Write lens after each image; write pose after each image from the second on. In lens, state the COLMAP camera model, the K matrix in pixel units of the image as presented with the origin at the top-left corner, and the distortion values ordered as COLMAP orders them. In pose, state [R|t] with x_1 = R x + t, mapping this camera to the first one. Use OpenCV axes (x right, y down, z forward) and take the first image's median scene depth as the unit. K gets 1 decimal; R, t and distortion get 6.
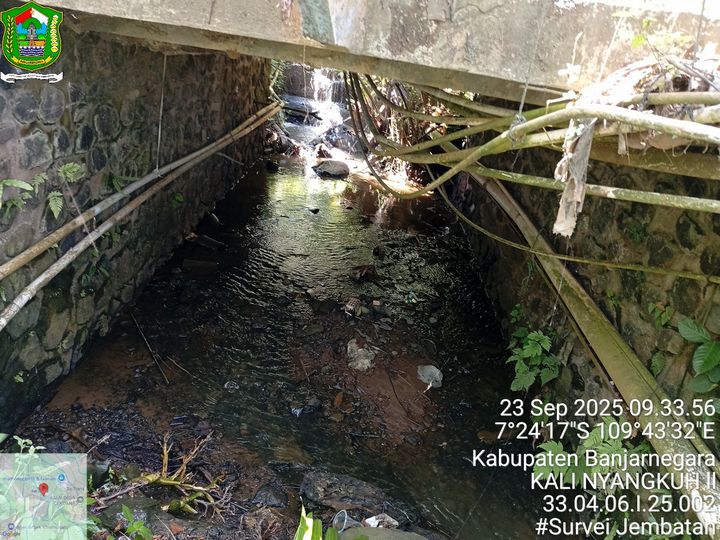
lens RADIAL K [[556.9, 0, 360.0], [0, 556.9, 270.0], [0, 0, 1]] dist [0.107047, -0.239737]
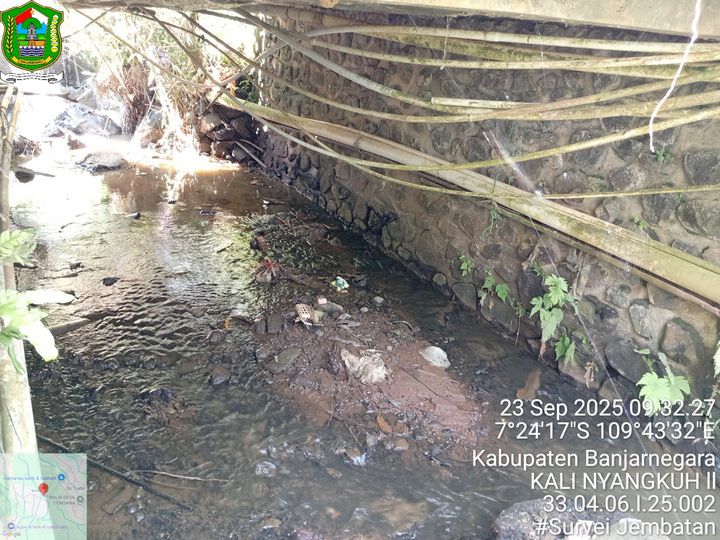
lens RADIAL K [[556.9, 0, 360.0], [0, 556.9, 270.0], [0, 0, 1]] dist [0.107047, -0.239737]
pose [[0.829545, -0.288756, 0.477990, -0.181214], [0.253968, 0.957375, 0.137597, -0.051133], [-0.497348, 0.007252, 0.867521, 0.131167]]
